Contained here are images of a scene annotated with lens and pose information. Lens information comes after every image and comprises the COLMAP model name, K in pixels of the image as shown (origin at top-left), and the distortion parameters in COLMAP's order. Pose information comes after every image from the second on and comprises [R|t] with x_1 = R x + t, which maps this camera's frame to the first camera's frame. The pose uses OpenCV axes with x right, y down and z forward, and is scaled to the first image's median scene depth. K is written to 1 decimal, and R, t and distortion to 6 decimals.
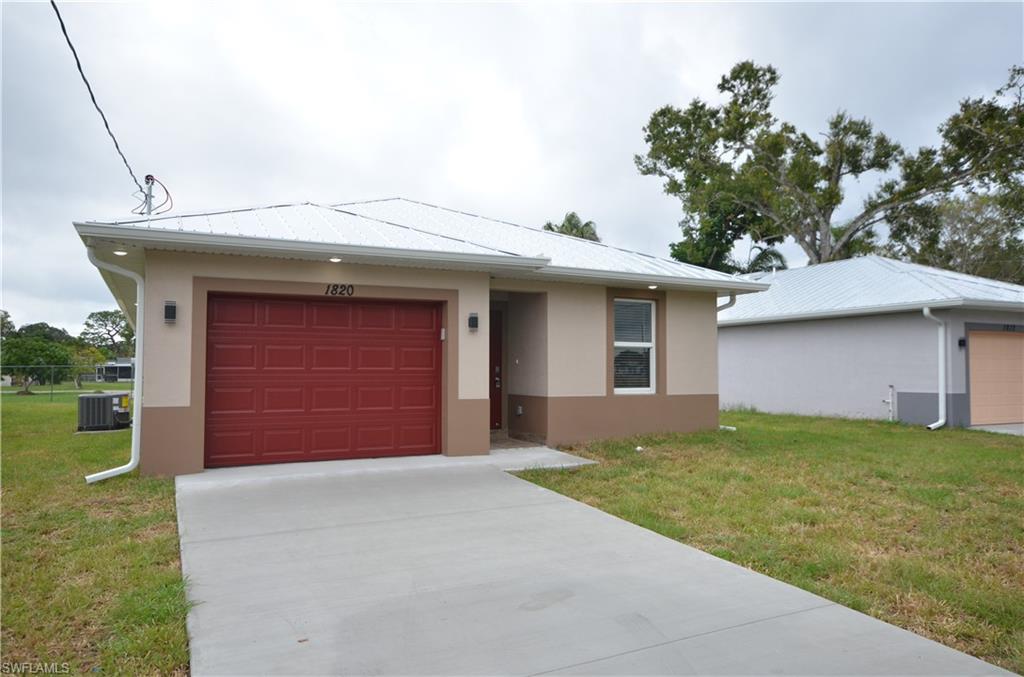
lens RADIAL K [[666.7, 0, 489.0], [0, 666.7, 343.1], [0, 0, 1]] dist [0.013489, 0.016267]
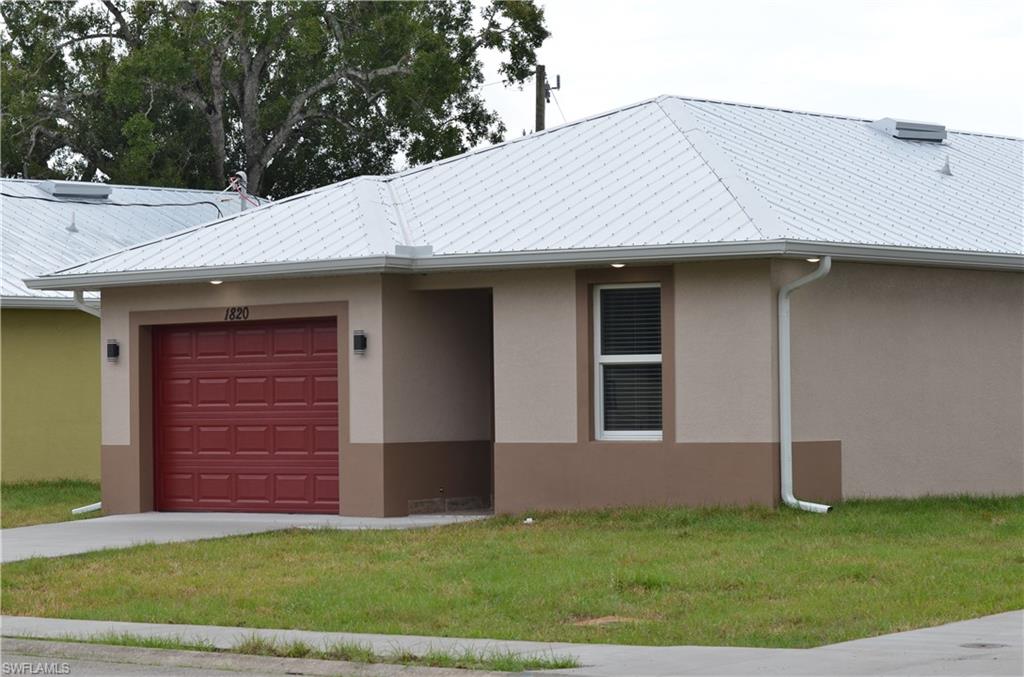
lens RADIAL K [[2974.0, 0, 513.9], [0, 2974.0, 338.0], [0, 0, 1]] dist [-0.004298, 0.000000]
pose [[0.434601, -0.027652, -0.900198, 2.722929], [0.049229, 0.998764, -0.006913, -0.003374], [0.899277, -0.041312, 0.435425, -0.280086]]
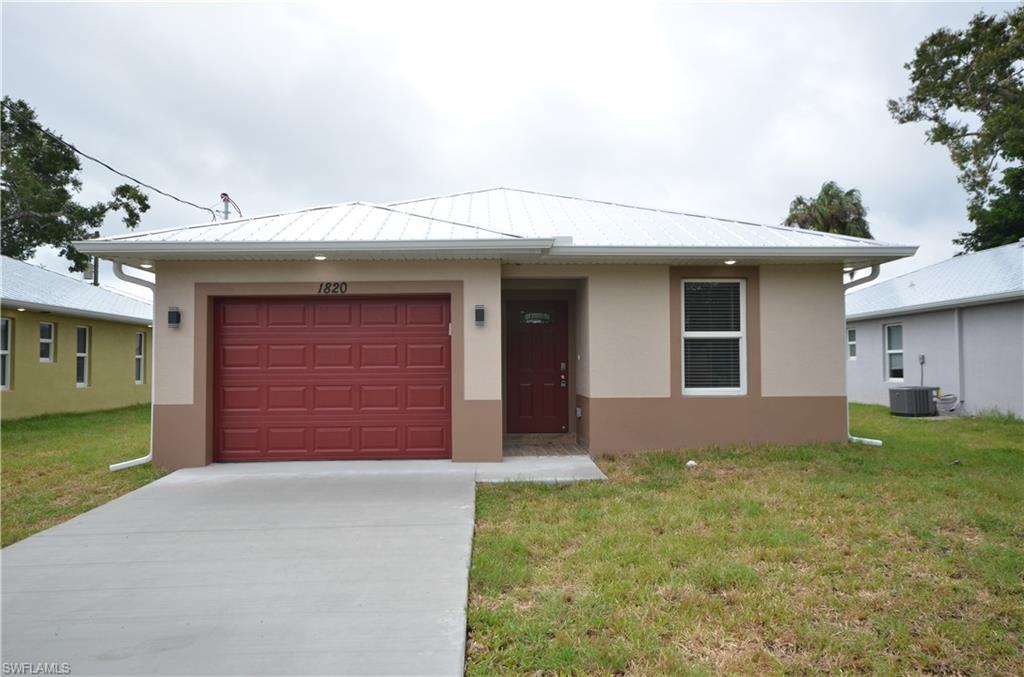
lens RADIAL K [[666.7, 0, 487.8], [0, 666.7, 346.6], [0, 0, 1]] dist [0.013489, 0.016267]
pose [[0.917253, -0.021009, -0.397750, 0.303022], [0.025430, 0.999660, 0.005843, 0.005488], [0.397492, -0.015474, 0.917475, 0.150859]]
